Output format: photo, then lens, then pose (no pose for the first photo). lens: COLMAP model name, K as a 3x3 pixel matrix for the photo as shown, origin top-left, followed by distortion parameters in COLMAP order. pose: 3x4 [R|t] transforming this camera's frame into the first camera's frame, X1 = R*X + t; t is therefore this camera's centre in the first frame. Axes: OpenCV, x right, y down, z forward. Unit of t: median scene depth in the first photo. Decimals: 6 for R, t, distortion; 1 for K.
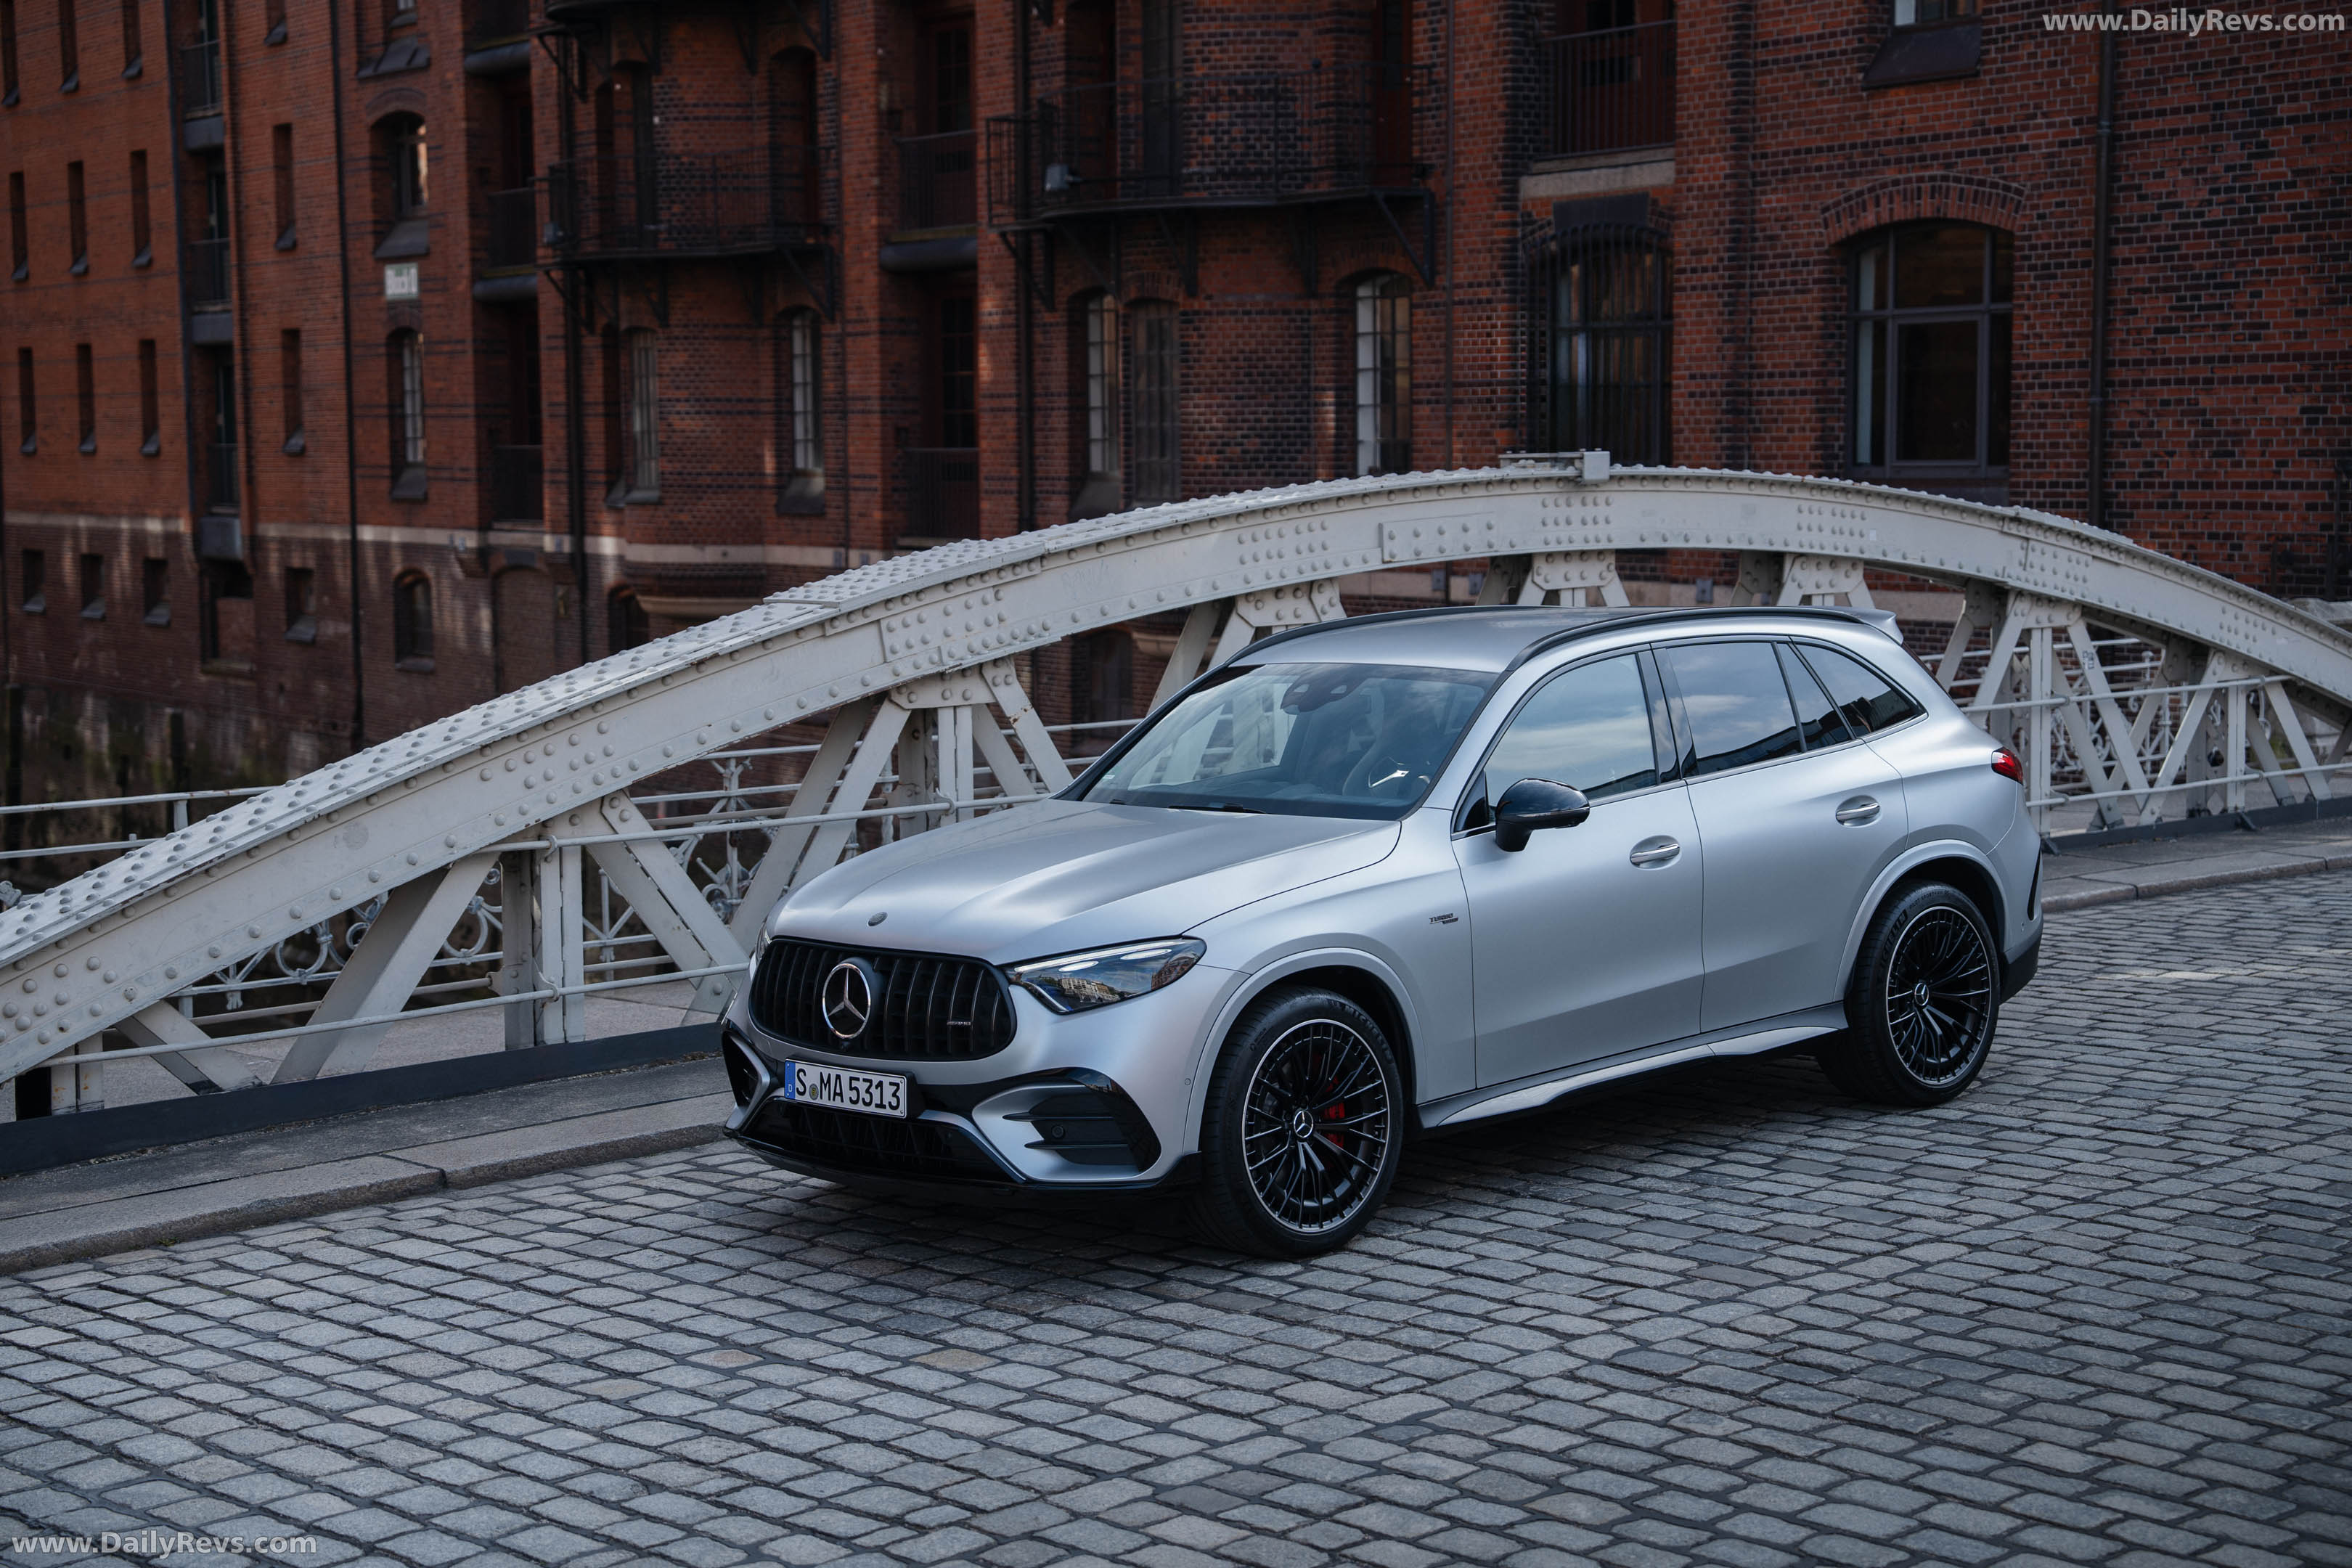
lens RADIAL K [[3844.4, 0, 1106.0], [0, 3844.4, 780.1], [0, 0, 1]] dist [0.287528, -0.000494]
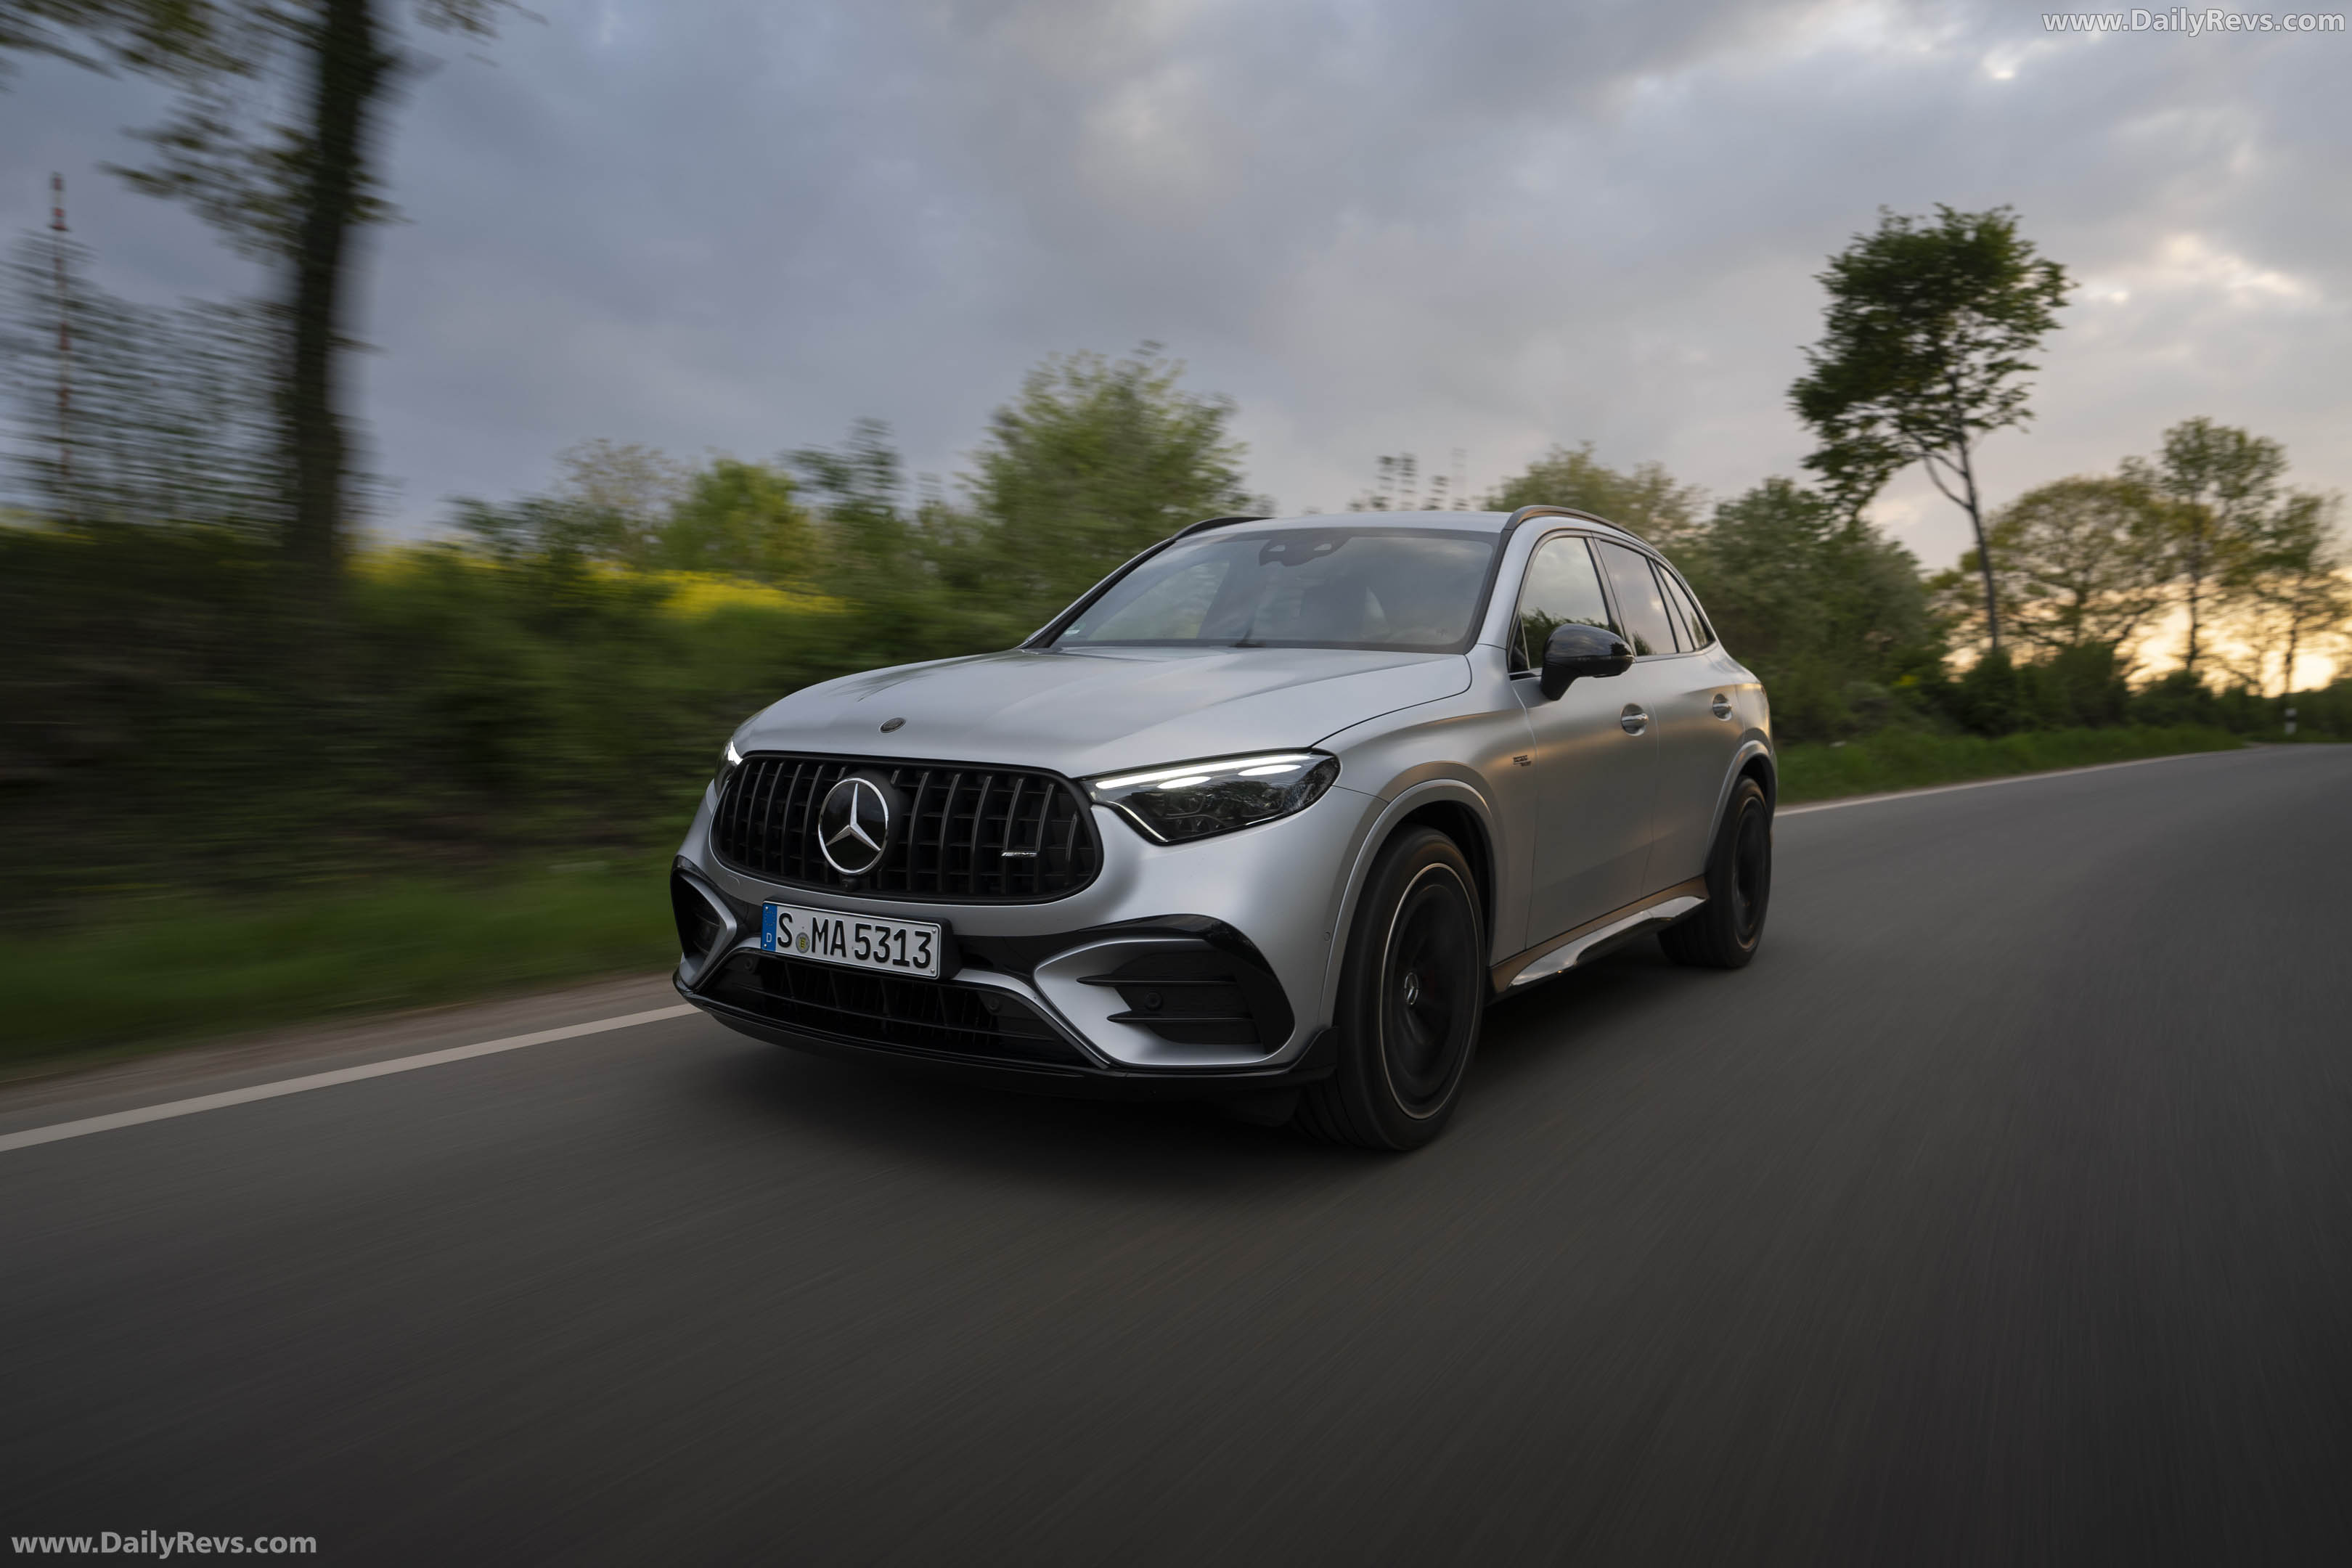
lens RADIAL K [[1589.4, 0, 1178.6], [0, 1589.4, 814.9], [0, 0, 1]] dist [-0.001393, 0.000043]
pose [[0.971599, 0.031032, 0.234590, -0.078444], [-0.030074, 0.999518, -0.007660, 0.055274], [-0.234714, 0.000388, 0.972064, 0.671876]]
